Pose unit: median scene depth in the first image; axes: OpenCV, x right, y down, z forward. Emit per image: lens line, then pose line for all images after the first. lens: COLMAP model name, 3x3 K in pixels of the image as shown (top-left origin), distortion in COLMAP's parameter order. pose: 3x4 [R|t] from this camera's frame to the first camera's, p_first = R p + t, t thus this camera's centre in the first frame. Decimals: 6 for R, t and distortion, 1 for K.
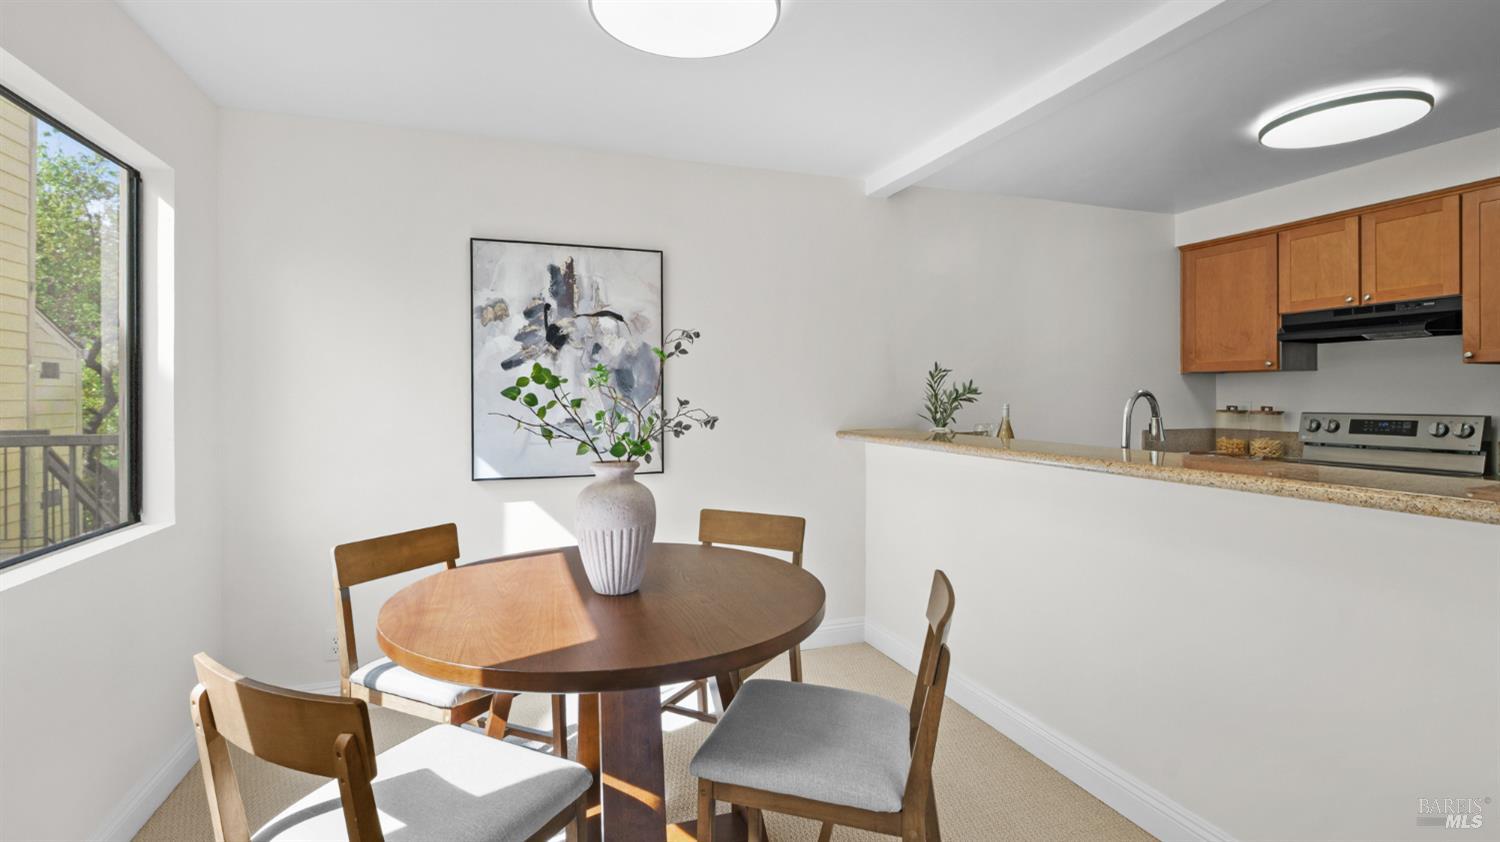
lens RADIAL K [[686.3, 0, 741.2], [0, 686.3, 398.8], [0, 0, 1]] dist [0.005477, -0.000233]
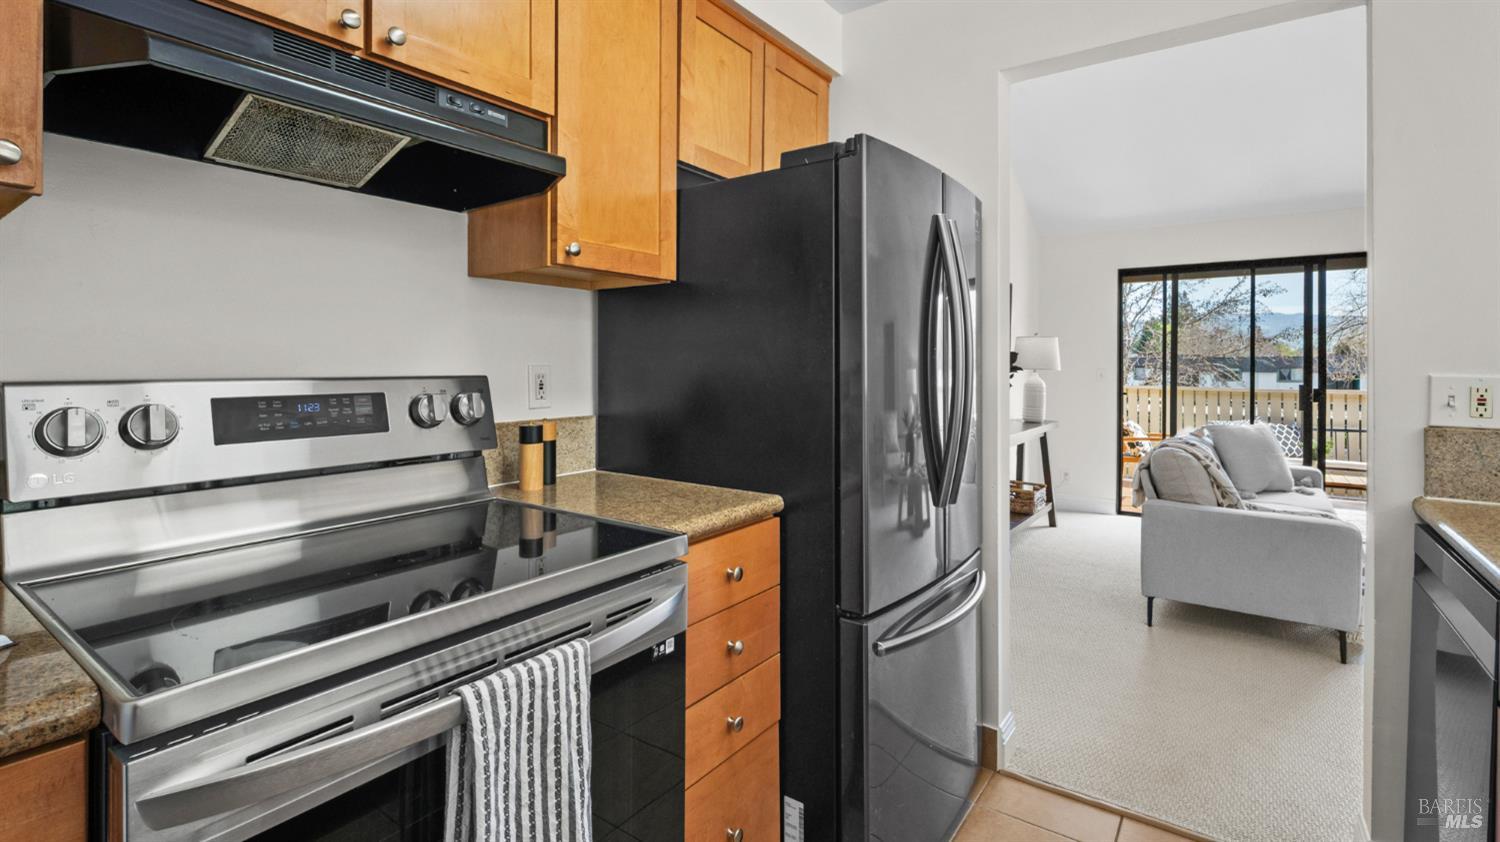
lens RADIAL K [[682.3, 0, 751.4], [0, 682.3, 362.9], [0, 0, 1]] dist [0.000187, -0.000105]
pose [[-0.576868, 0.003181, 0.816831, 0.568259], [0.003323, 0.999993, -0.001547, 0.017077], [-0.816830, 0.001822, -0.576875, 1.127064]]
